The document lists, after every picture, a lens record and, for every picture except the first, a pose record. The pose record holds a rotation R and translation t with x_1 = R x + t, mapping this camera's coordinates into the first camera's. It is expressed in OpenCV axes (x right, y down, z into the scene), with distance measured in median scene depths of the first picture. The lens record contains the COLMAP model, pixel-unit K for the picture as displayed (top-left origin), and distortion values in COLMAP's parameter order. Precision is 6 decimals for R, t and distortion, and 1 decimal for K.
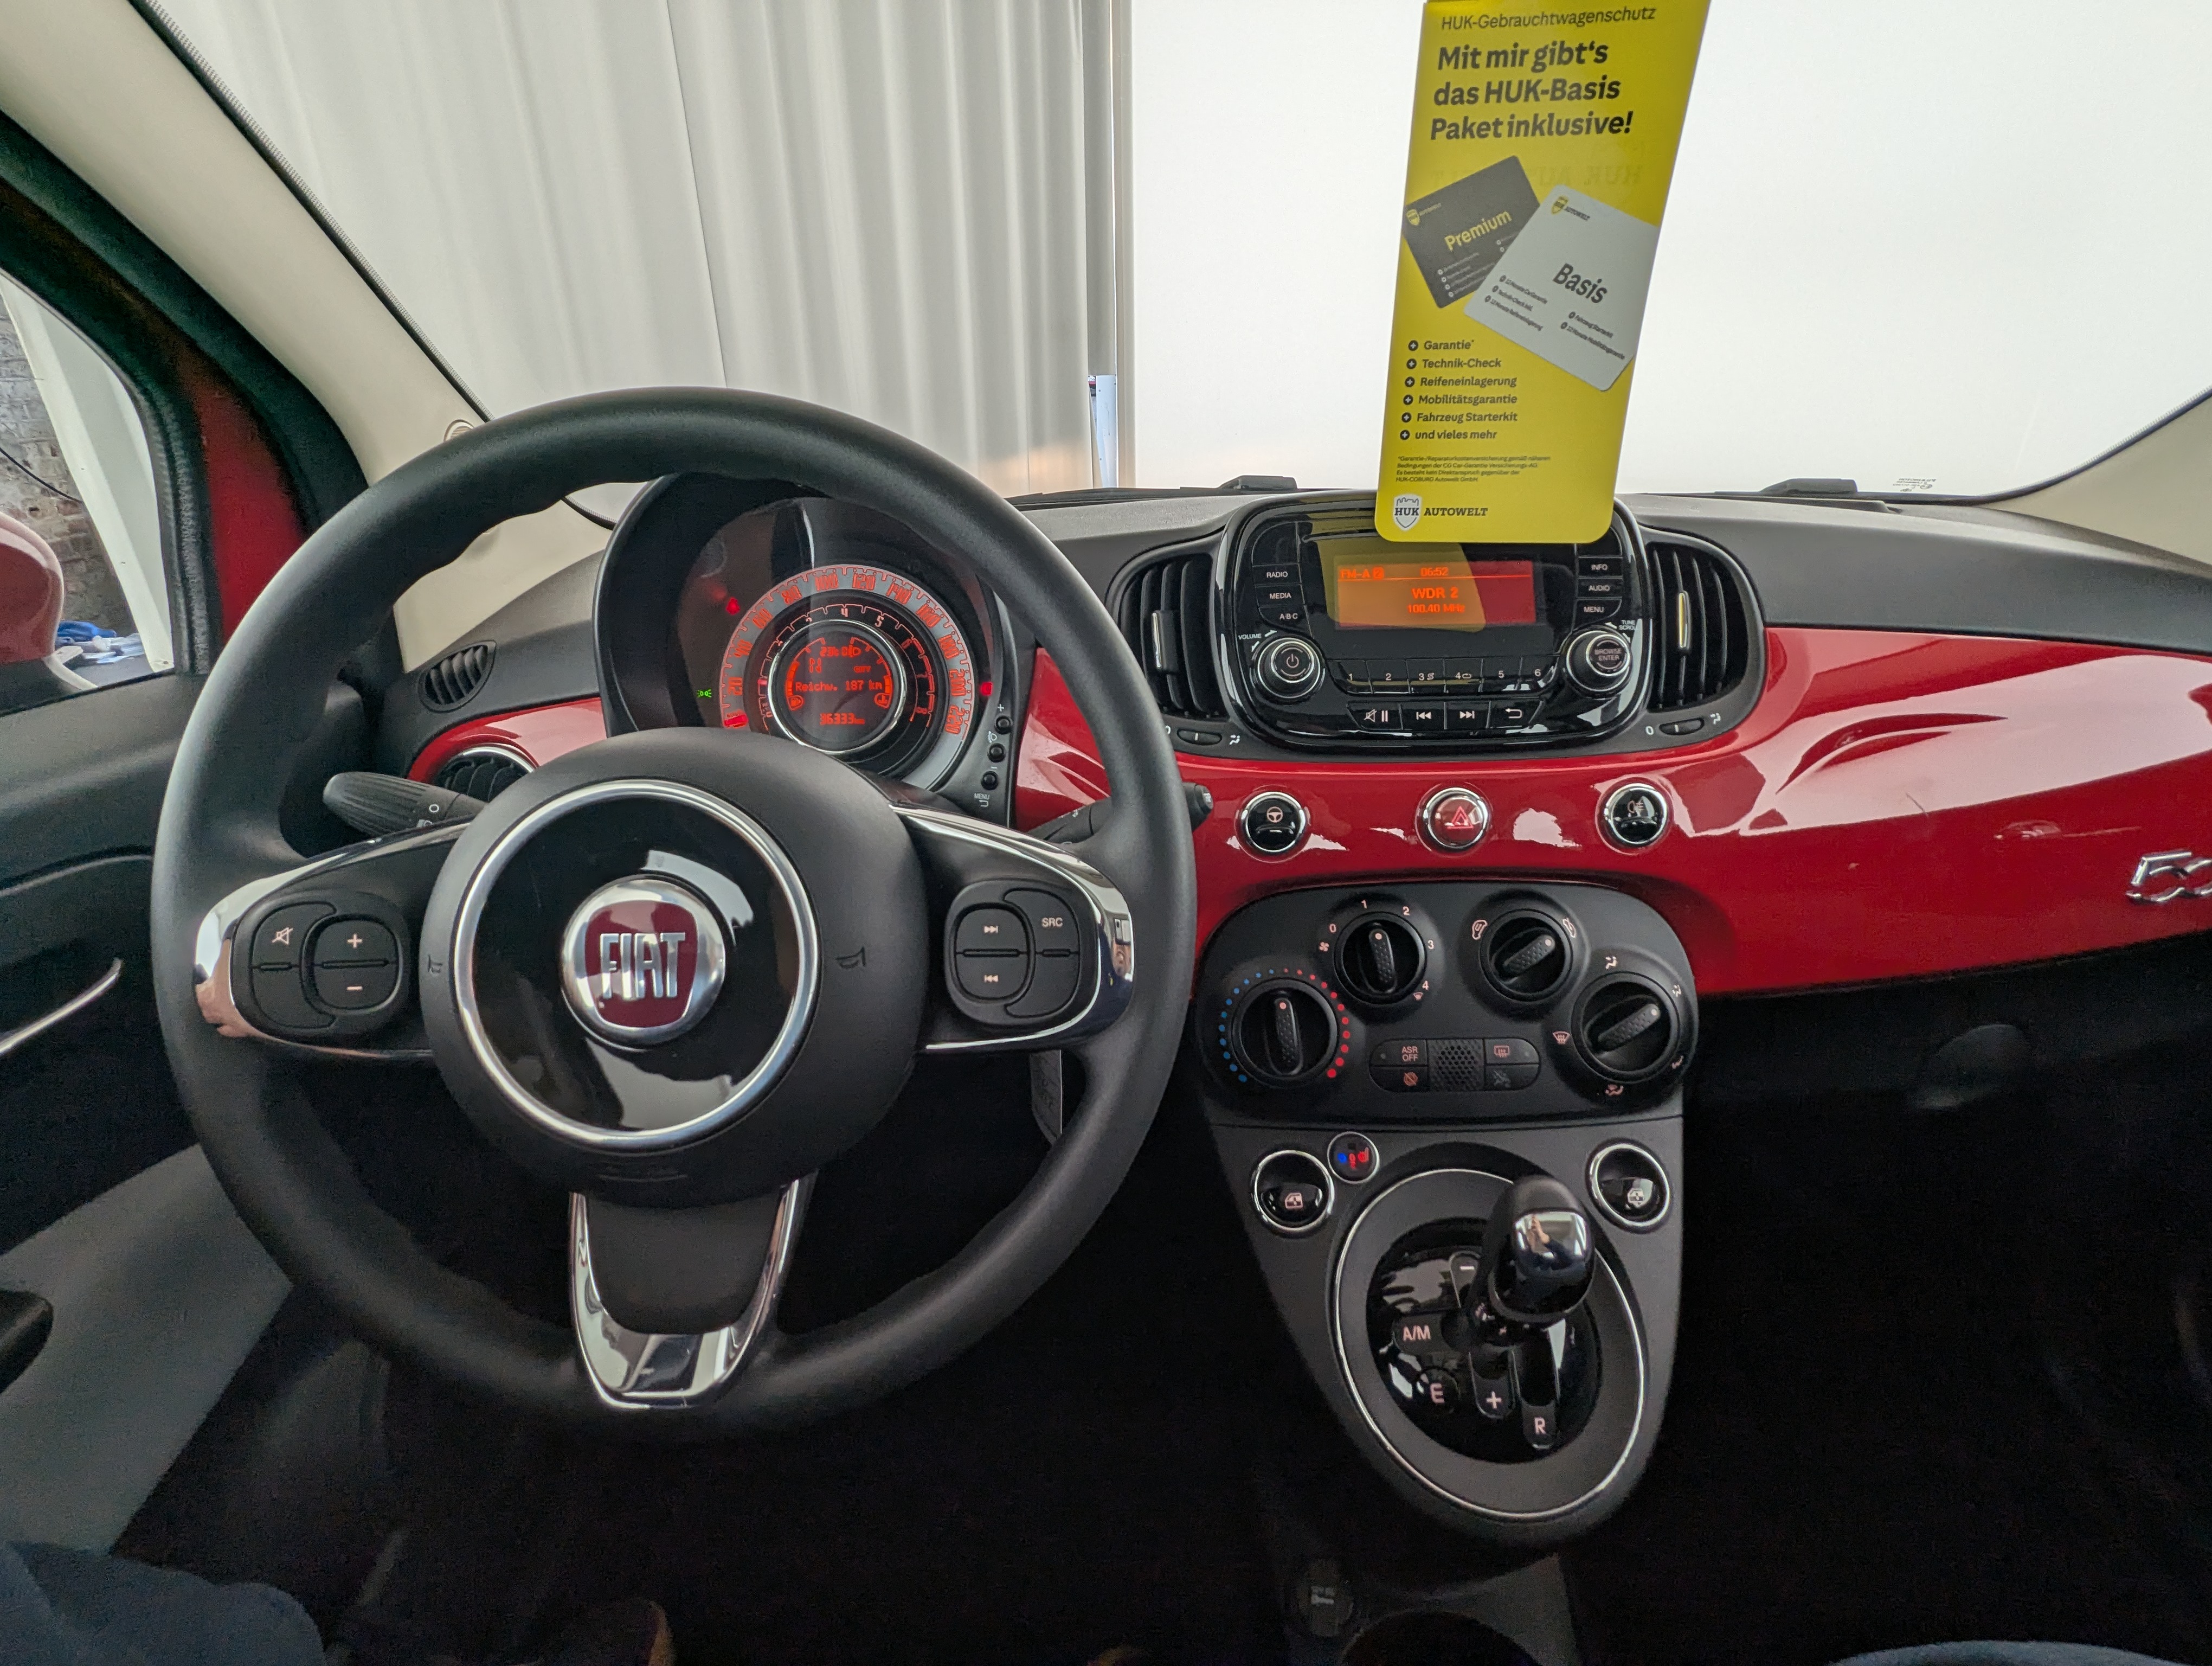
lens RADIAL K [[1045.2, 0, 1110.4], [0, 1045.2, 837.0], [0, 0, 1]] dist [-0.002249, -0.000532]
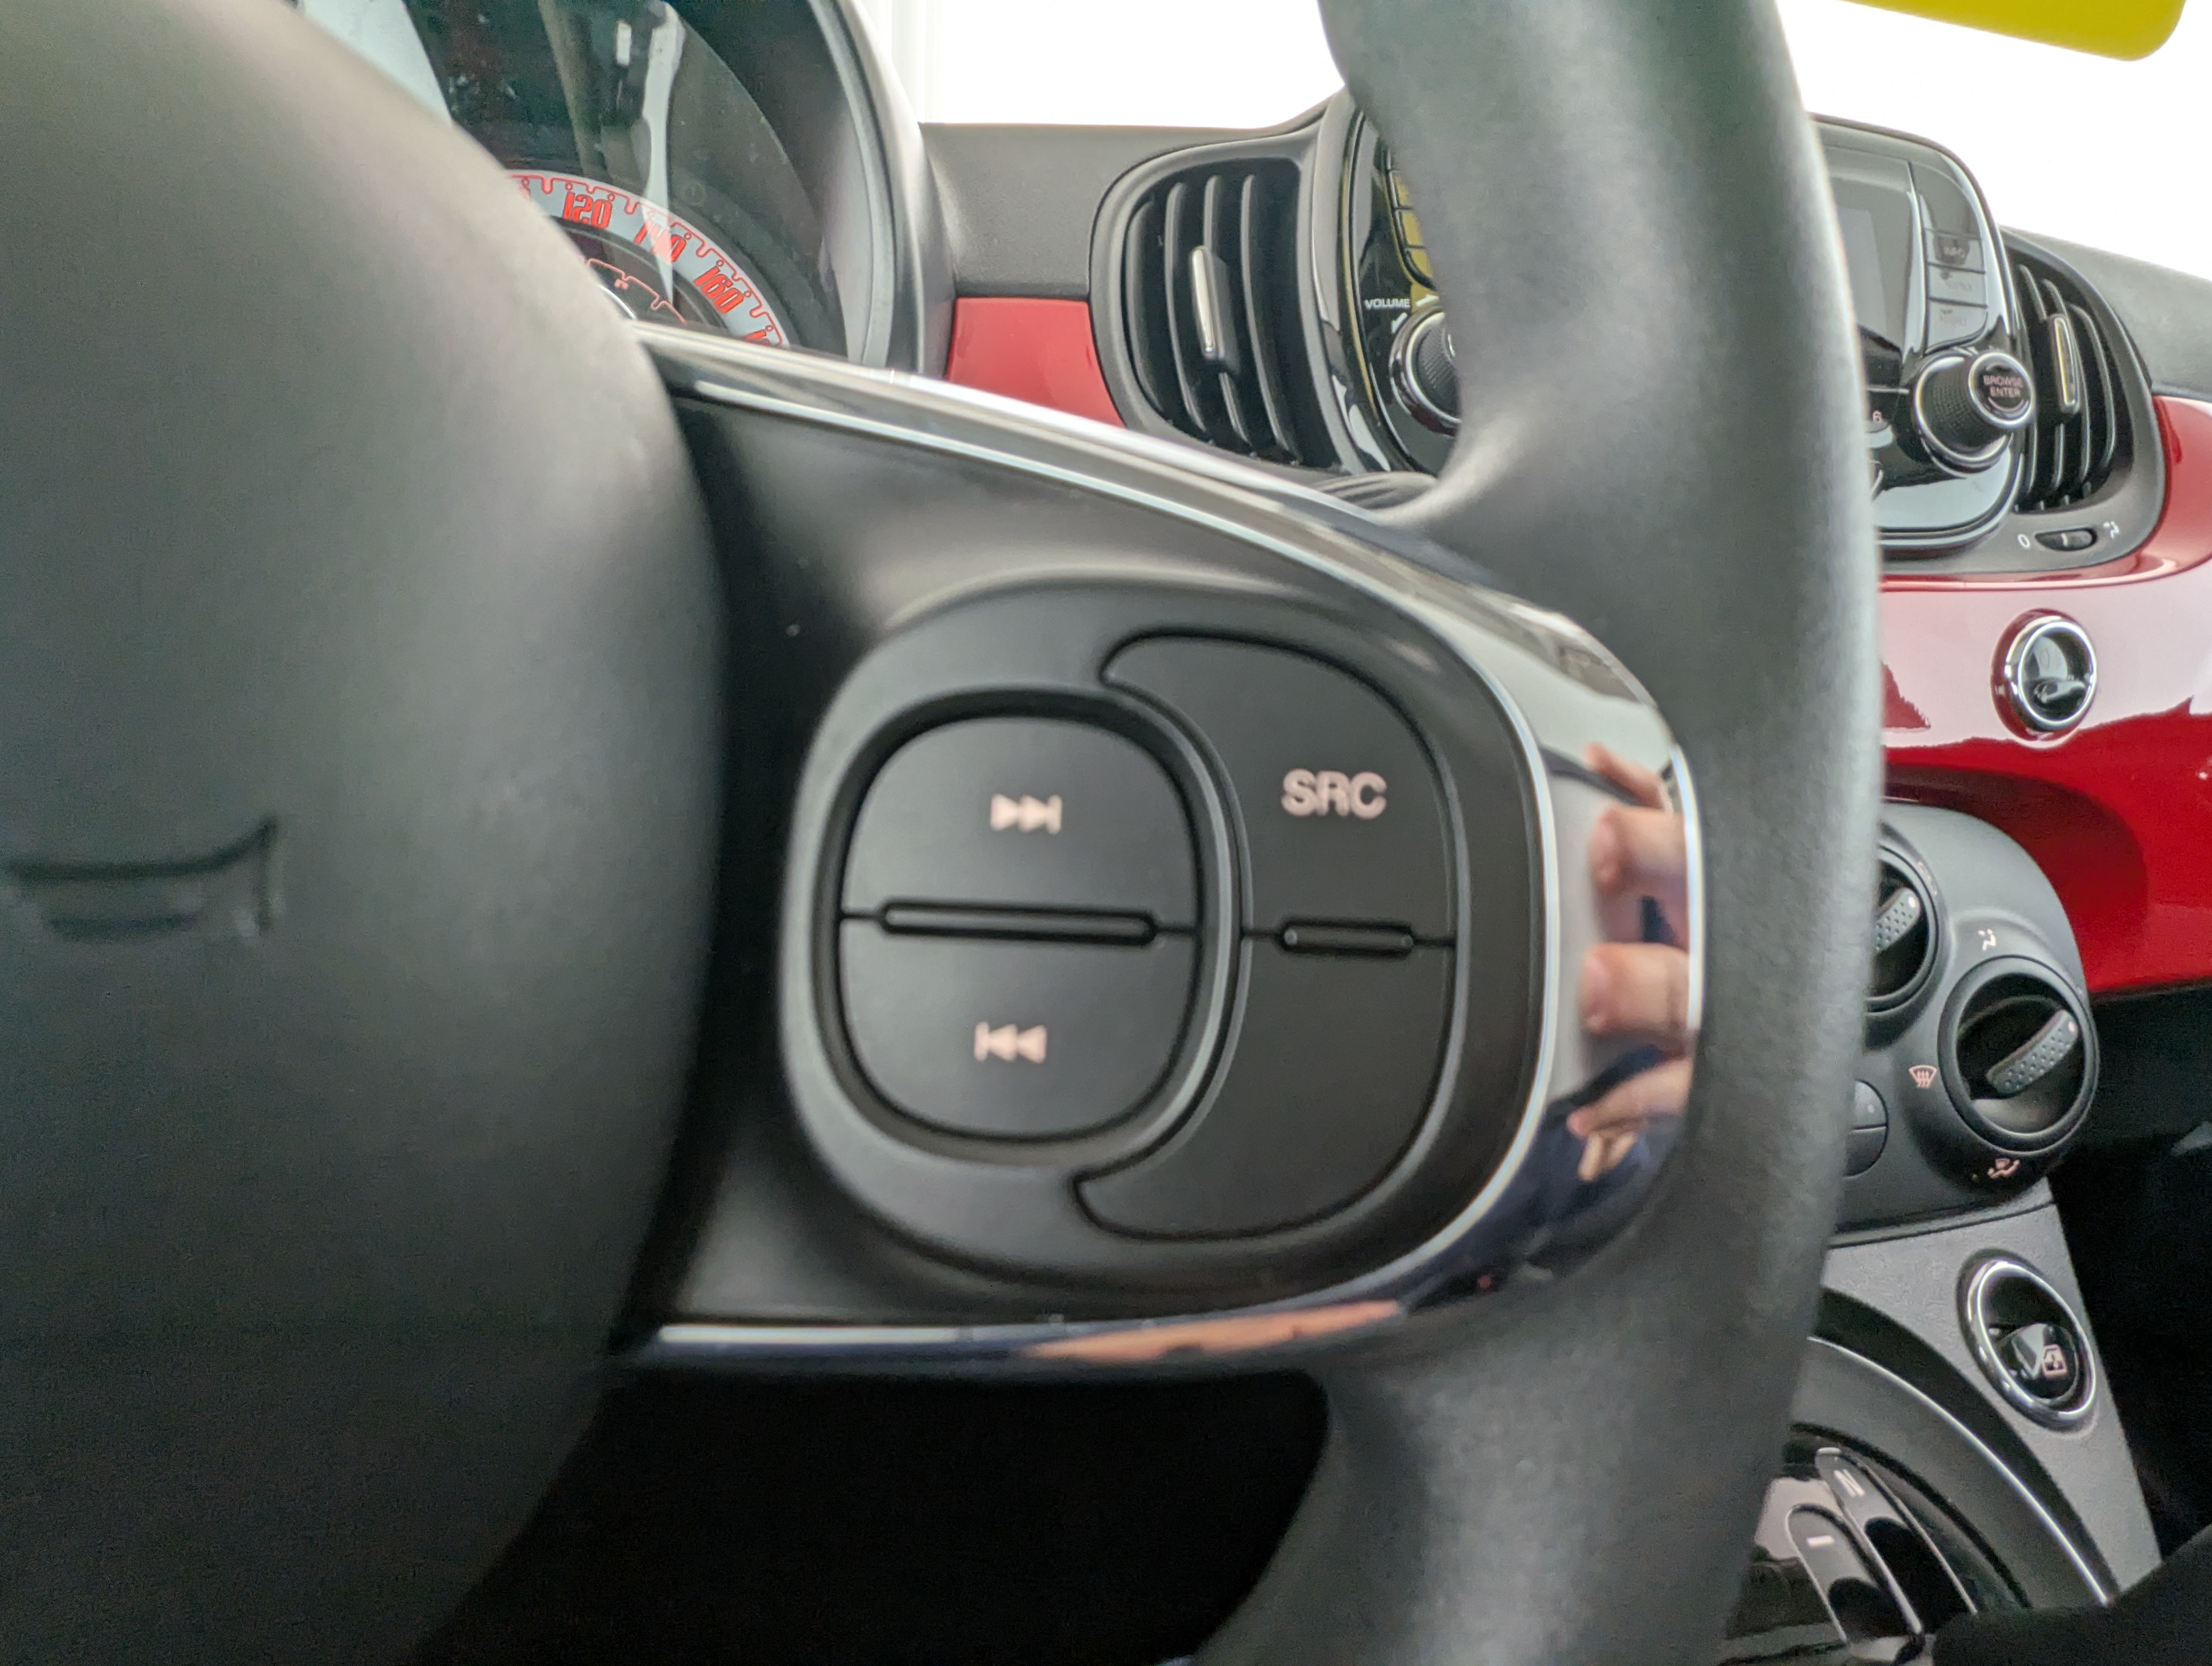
lens RADIAL K [[1026.4, 0, 1116.4], [0, 1026.4, 831.2], [0, 0, 1]] dist [0.002436, 0.000261]
pose [[0.981639, 0.012170, 0.190361, -0.089273], [-0.009602, 0.999850, -0.014407, 0.074061], [-0.190507, 0.012315, 0.981609, 0.543274]]
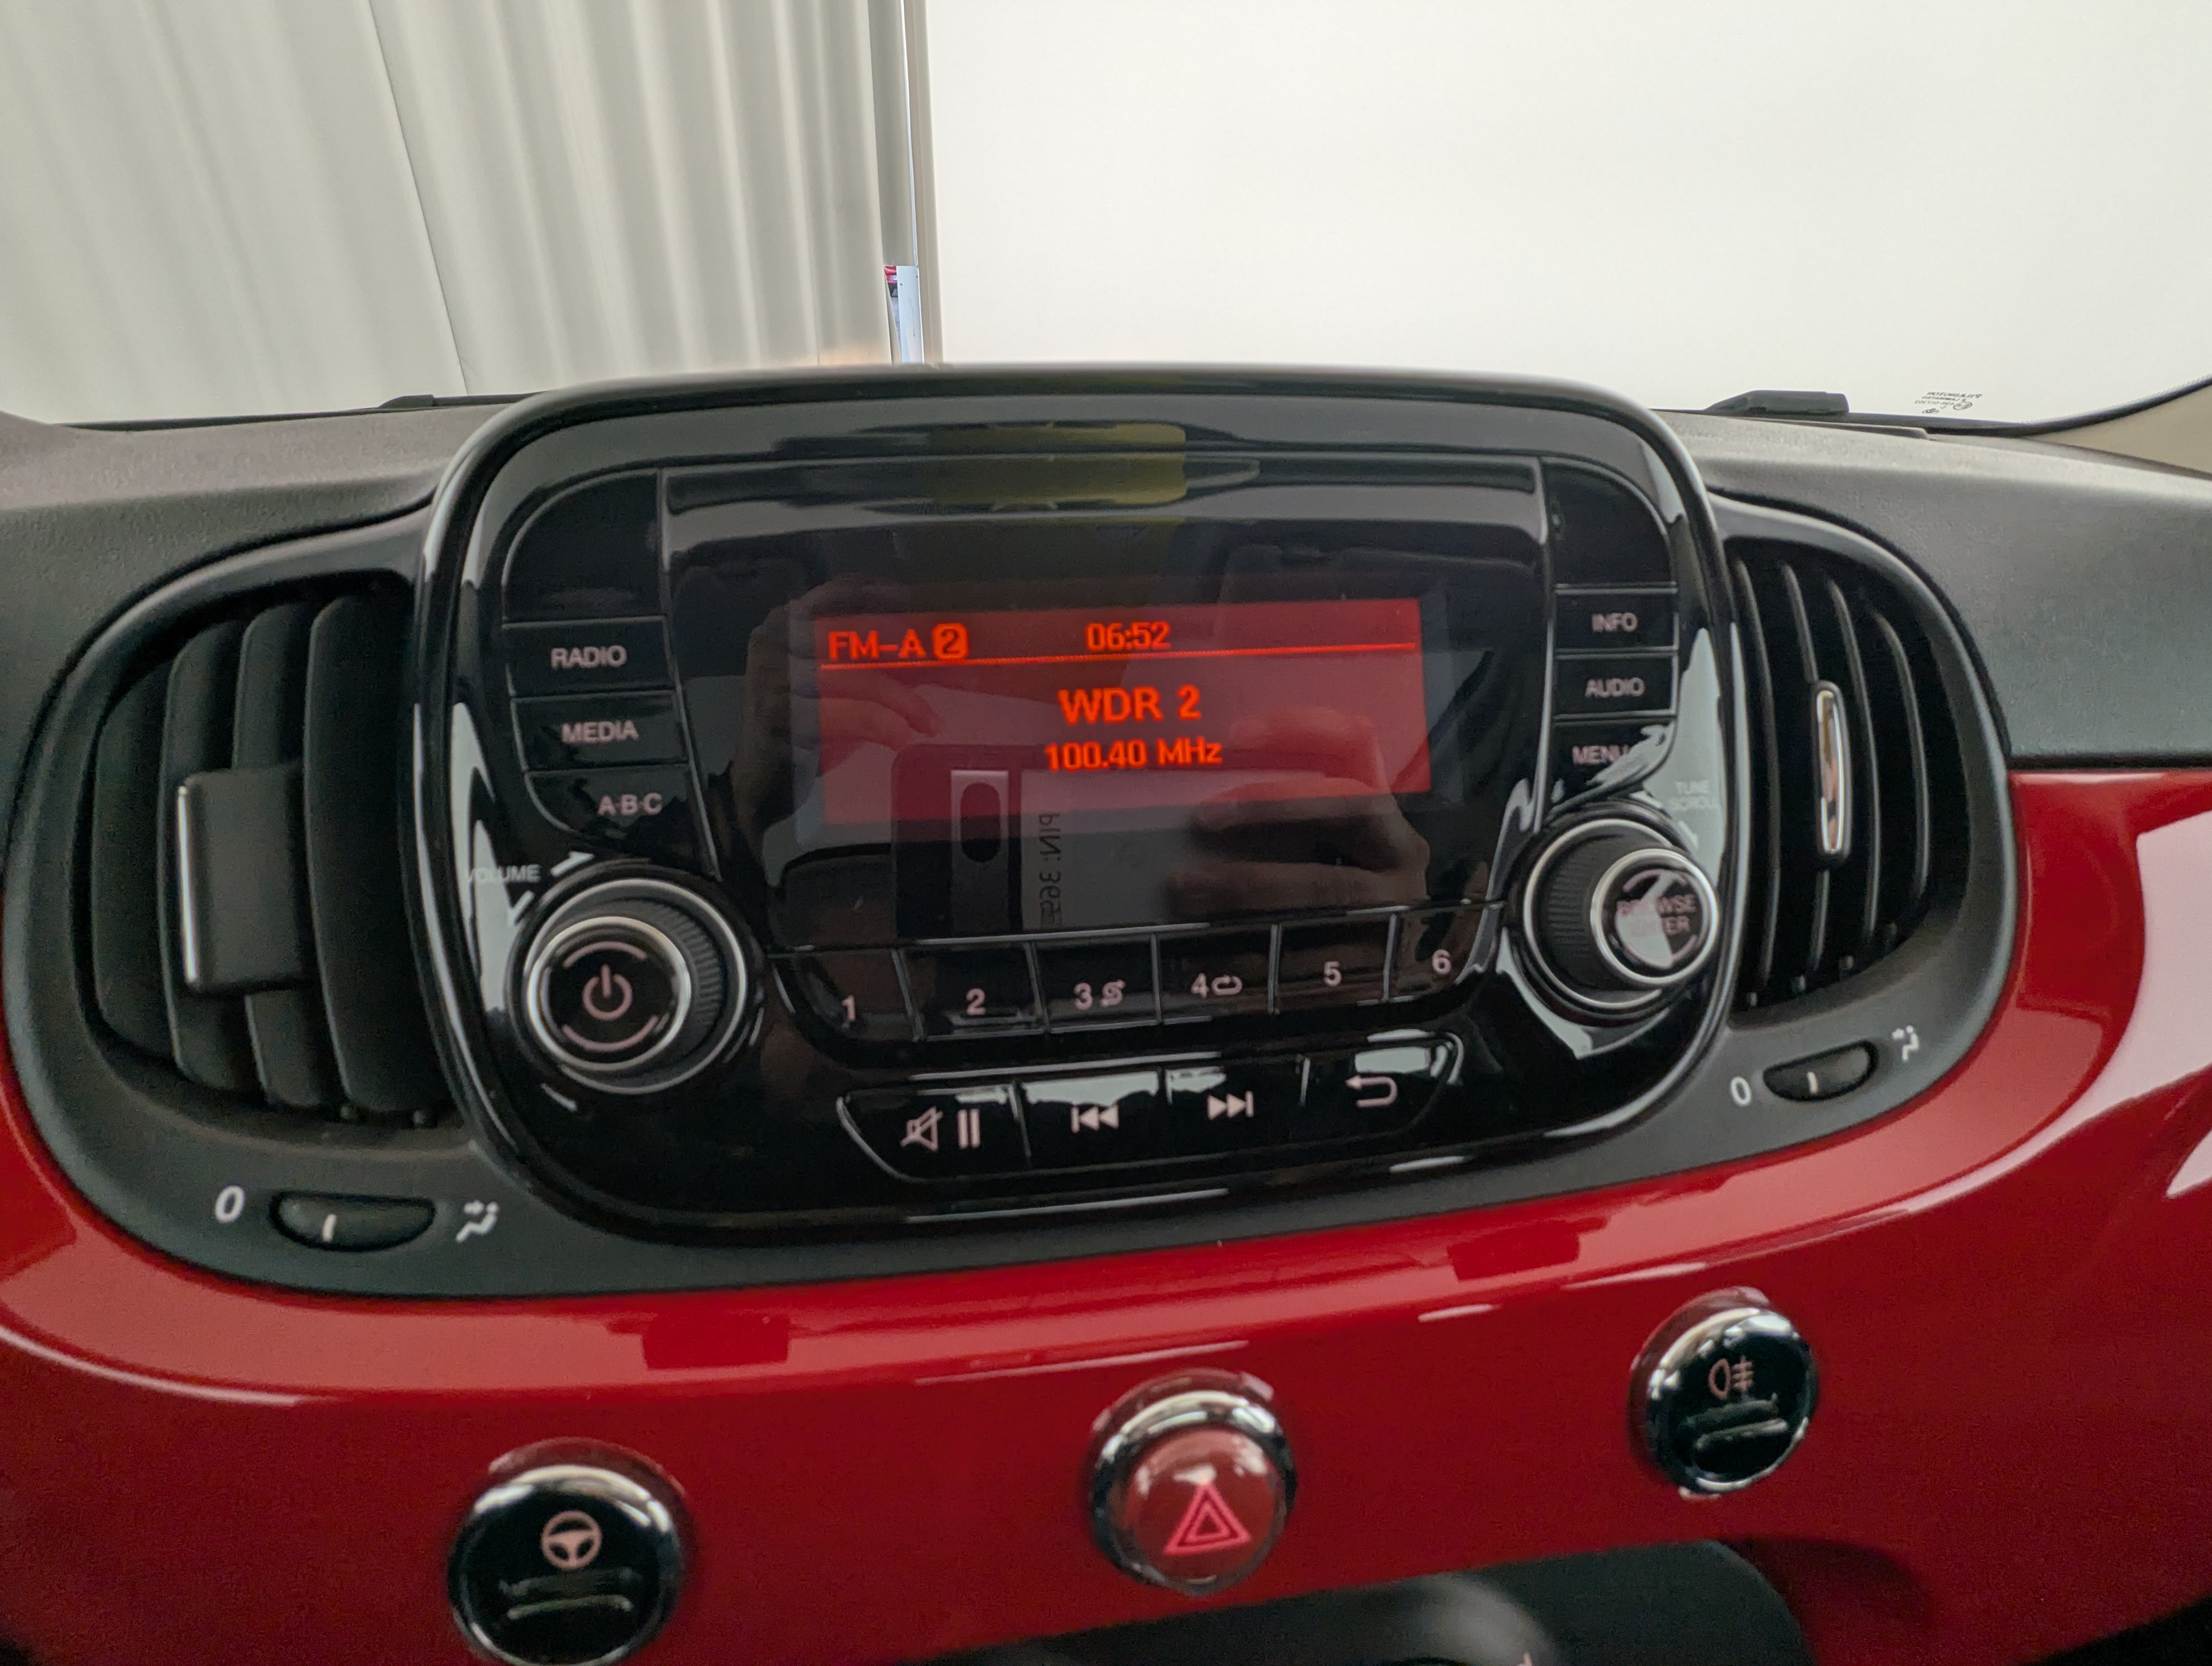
lens RADIAL K [[1045.2, 0, 1110.4], [0, 1045.2, 837.0], [0, 0, 1]] dist [-0.002249, -0.000532]
pose [[0.989629, -0.038074, 0.138509, 0.265057], [0.027934, 0.996835, 0.074435, -0.222220], [-0.140904, -0.069794, 0.987560, 0.699505]]
